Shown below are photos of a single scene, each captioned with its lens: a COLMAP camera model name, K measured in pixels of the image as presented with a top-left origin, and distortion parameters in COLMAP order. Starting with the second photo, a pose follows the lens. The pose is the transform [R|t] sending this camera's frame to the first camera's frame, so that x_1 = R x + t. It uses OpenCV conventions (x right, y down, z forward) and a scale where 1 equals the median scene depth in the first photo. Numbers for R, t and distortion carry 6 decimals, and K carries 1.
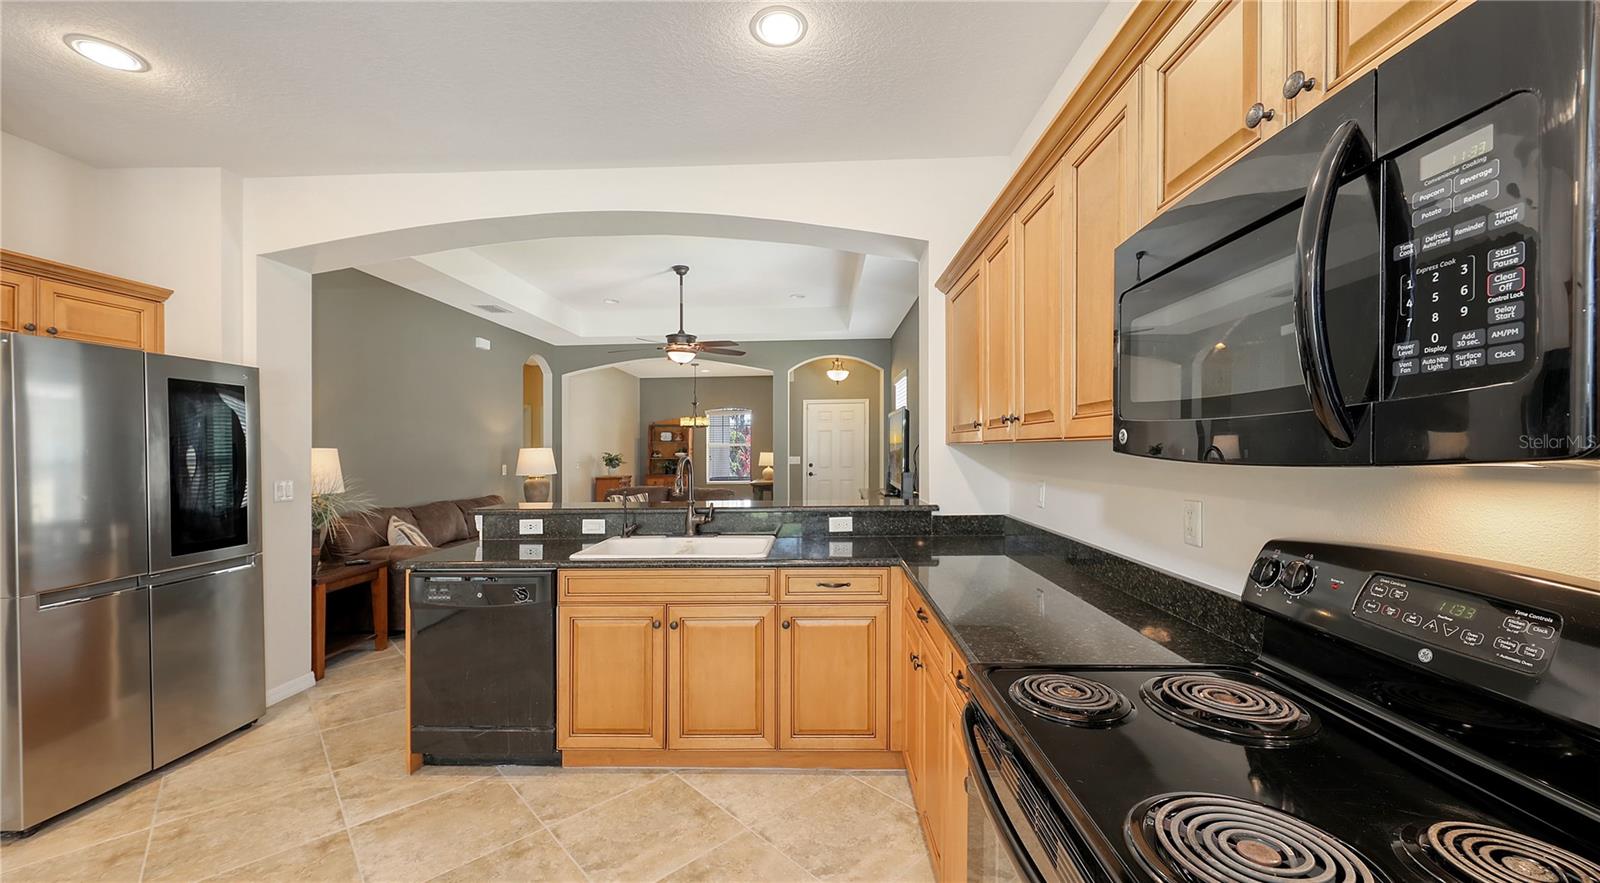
lens RADIAL K [[594.9, 0, 799.5], [0, 594.9, 449.9], [0, 0, 1]] dist [0.000561, 0.000022]
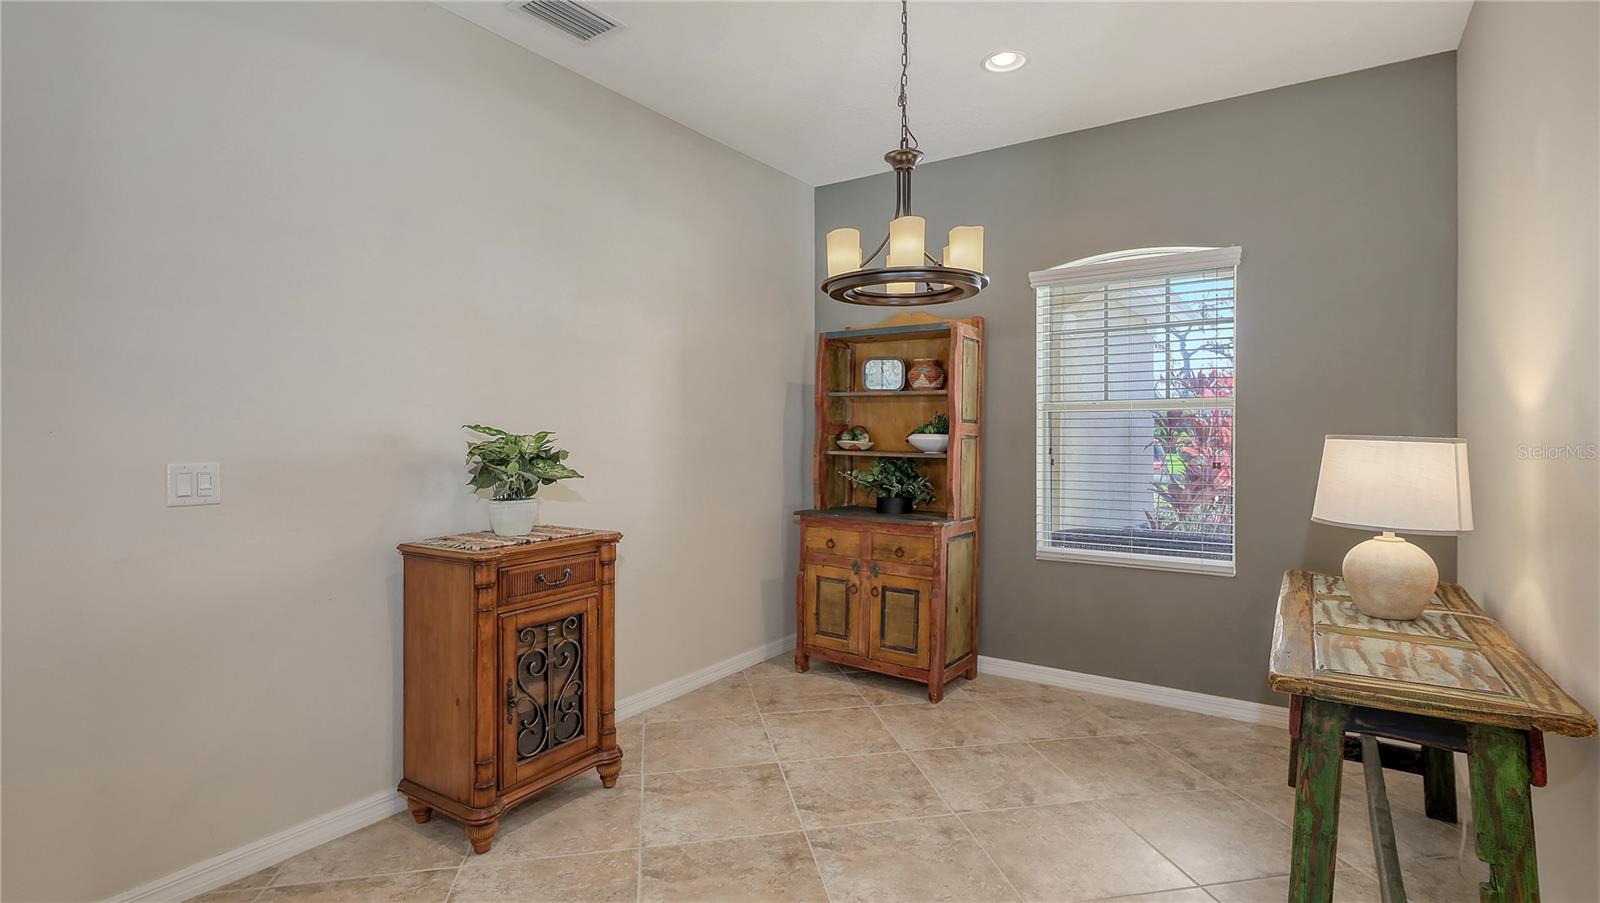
lens RADIAL K [[769.7, 0, 794.3], [0, 769.7, 425.7], [0, 0, 1]] dist [0.000646, -0.000134]
pose [[0.842649, 0.007872, -0.538406, -0.120848], [-0.011851, 0.999922, -0.003927, 0.005452], [0.538333, 0.009689, 0.842676, 1.226500]]
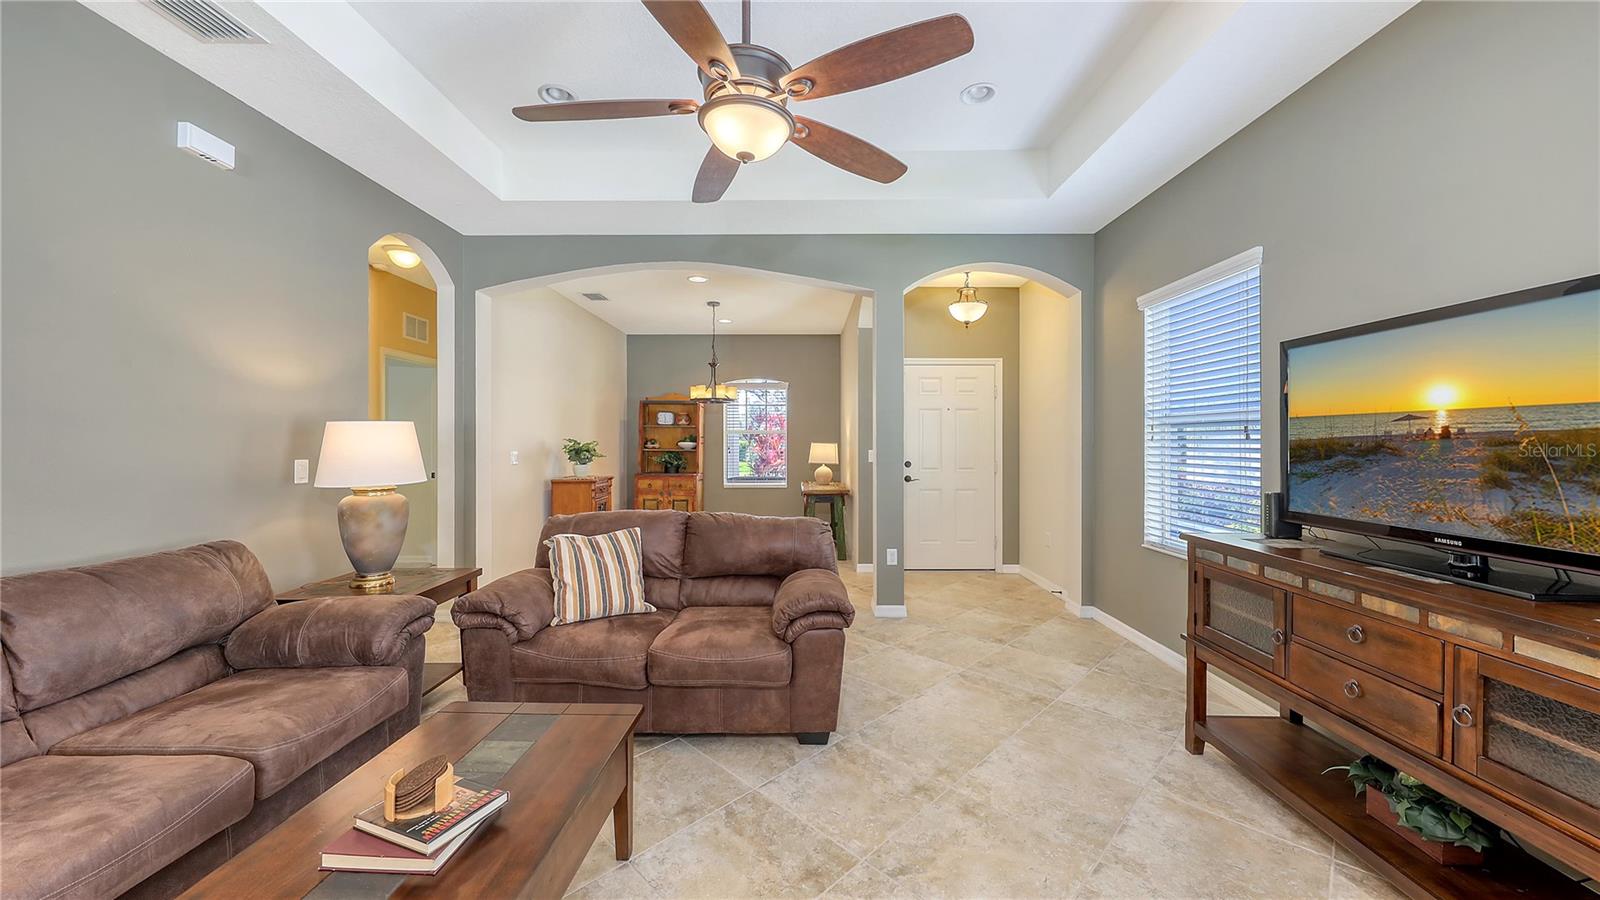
lens RADIAL K [[570.9, 0, 798.6], [0, 570.9, 440.8], [0, 0, 1]] dist [-0.000225, -0.000175]
pose [[0.999571, 0.014270, 0.025593, -0.157228], [-0.014124, 0.999883, -0.005872, 0.009316], [-0.025674, 0.005508, 0.999655, 0.605343]]
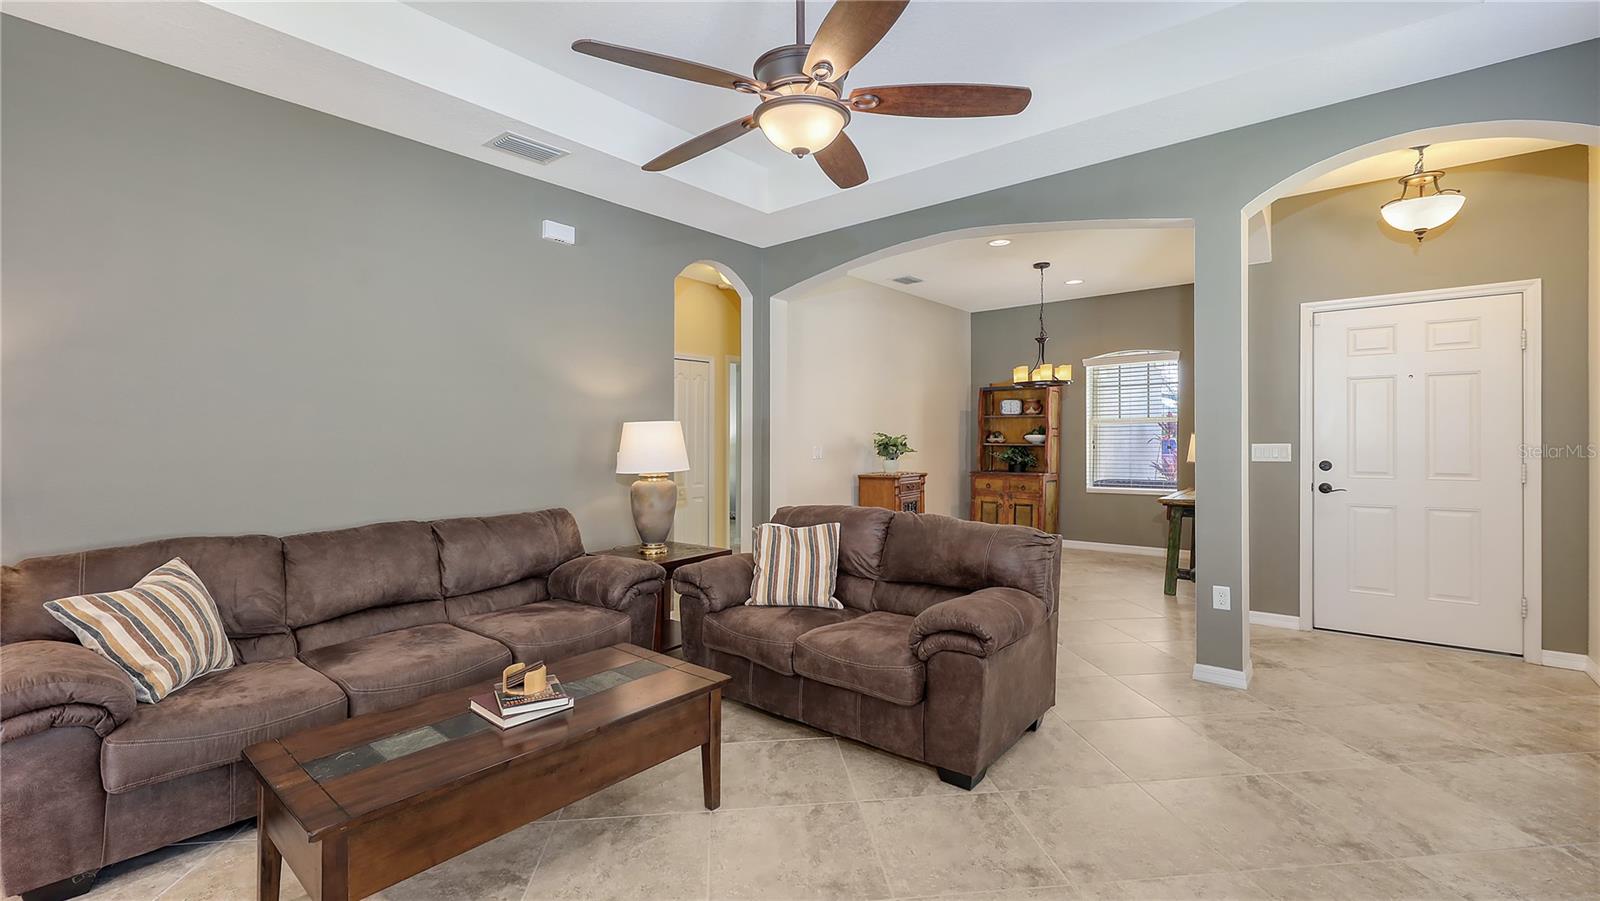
lens RADIAL K [[678.1, 0, 789.6], [0, 678.1, 435.0], [0, 0, 1]] dist [0.004401, -0.000227]
pose [[0.789367, 0.004482, -0.613906, 0.023863], [-0.003464, 0.999990, 0.002846, 0.006769], [0.613912, -0.000120, 0.789374, 0.619058]]
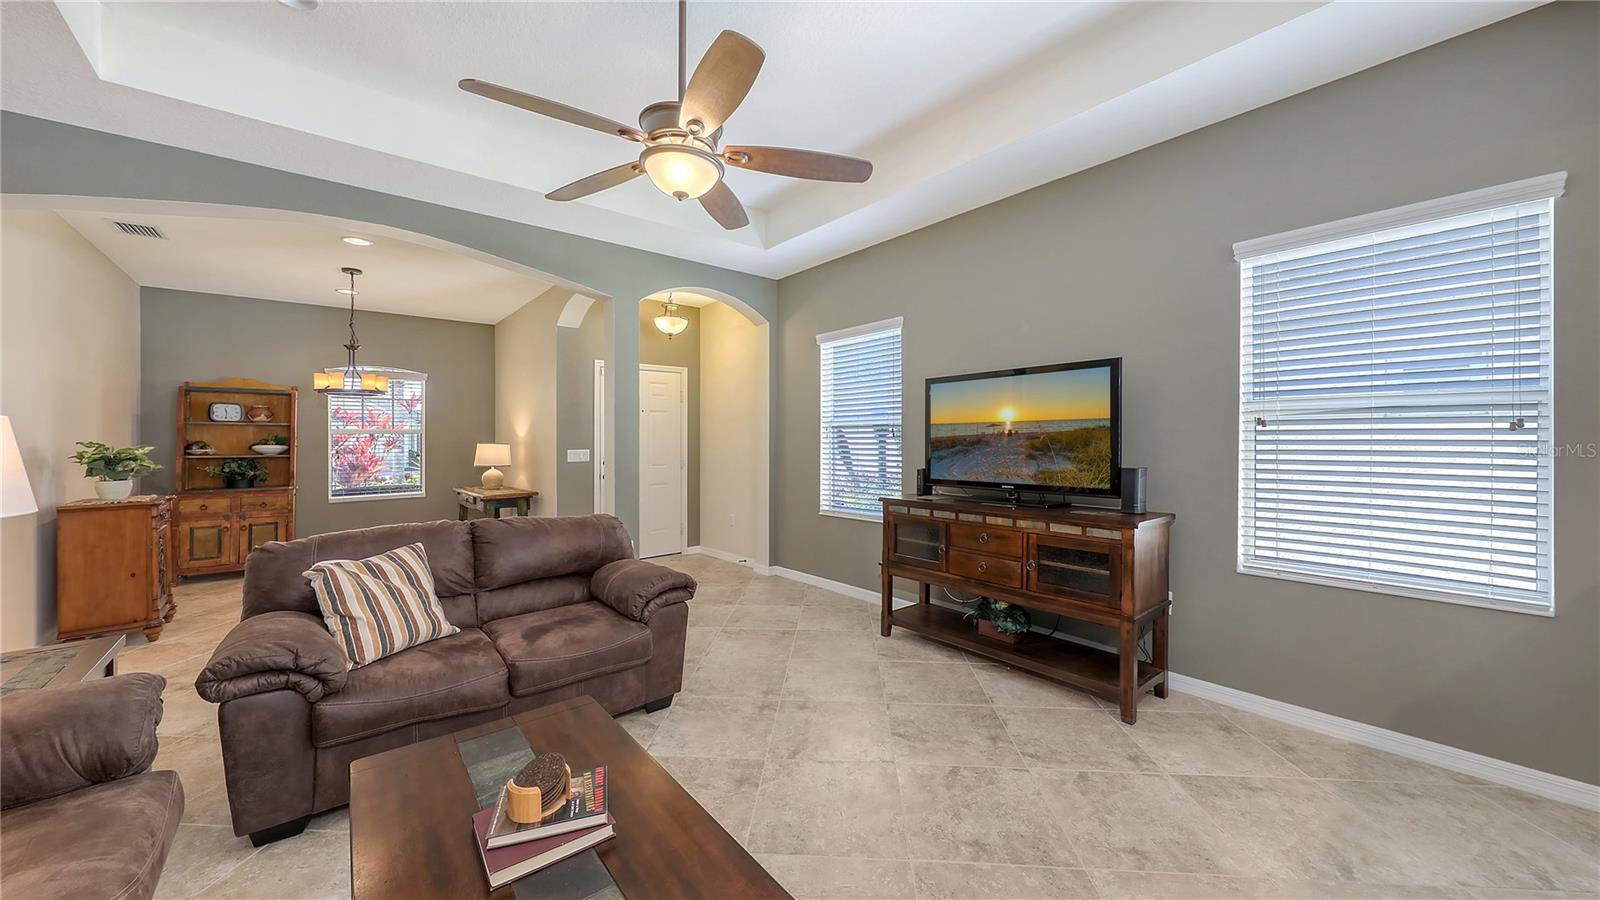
lens RADIAL K [[565.5, 0, 796.8], [0, 565.5, 443.1], [0, 0, 1]] dist [-0.000423, 0.000112]
pose [[0.744055, 0.002058, 0.668116, -0.336869], [0.001976, 0.999984, -0.005280, 0.011593], [-0.668116, 0.005249, 0.744039, 0.601000]]
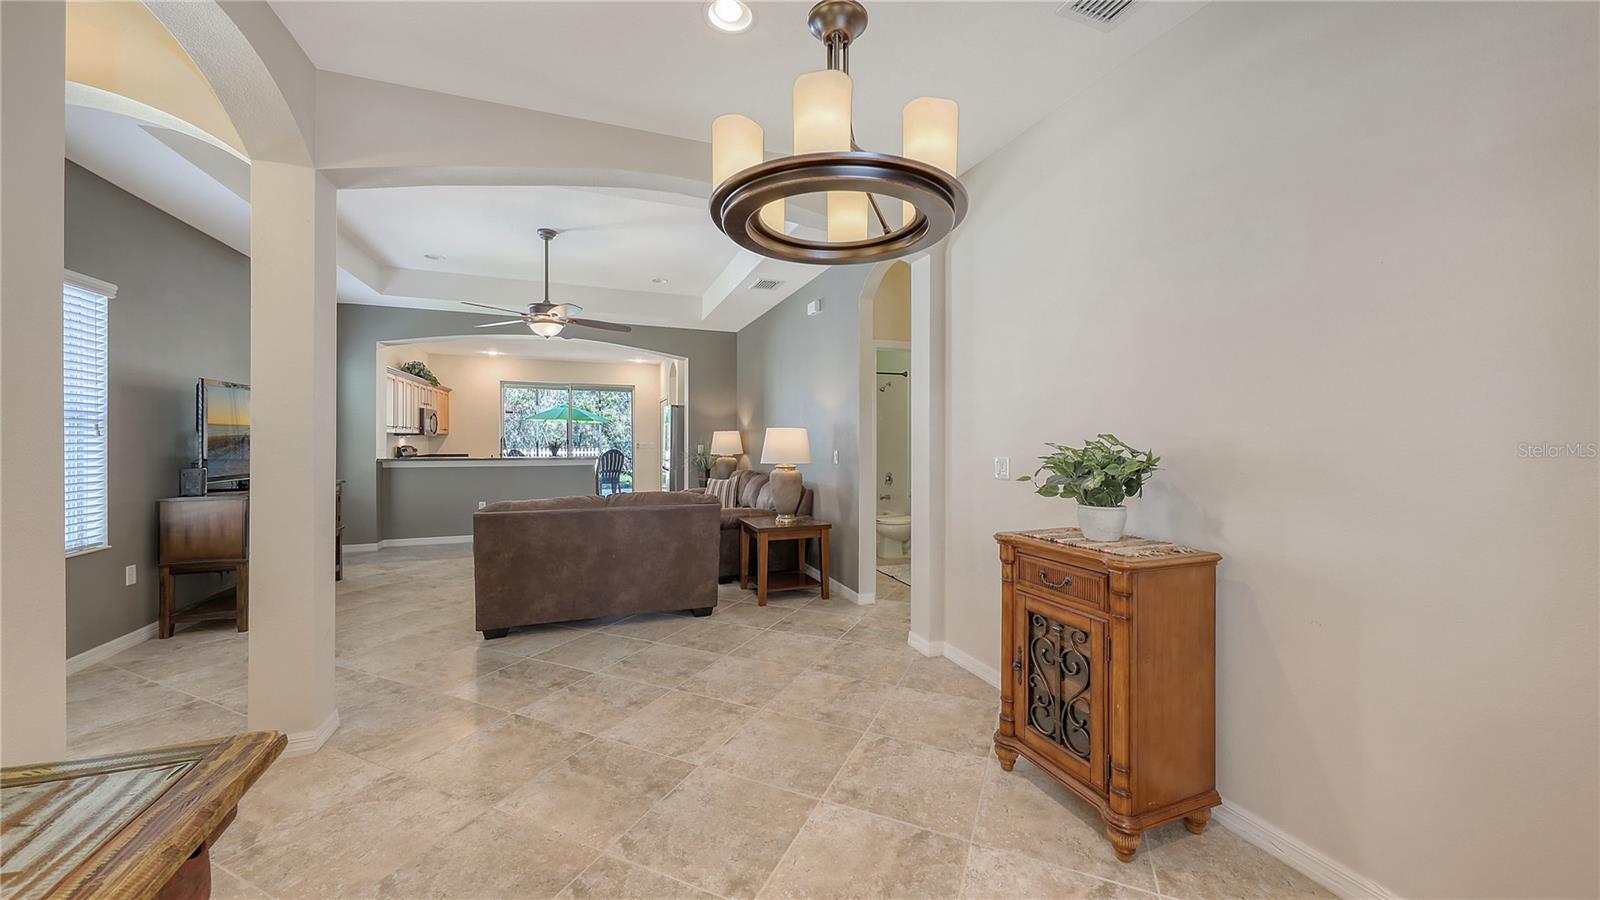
lens RADIAL K [[578.7, 0, 815.1], [0, 578.7, 441.7], [0, 0, 1]] dist [0.007452, -0.000013]
pose [[-0.916857, 0.014508, -0.398952, -0.195769], [0.009185, 0.999841, 0.015252, 0.003366], [0.399110, 0.010320, -0.916845, 1.726183]]
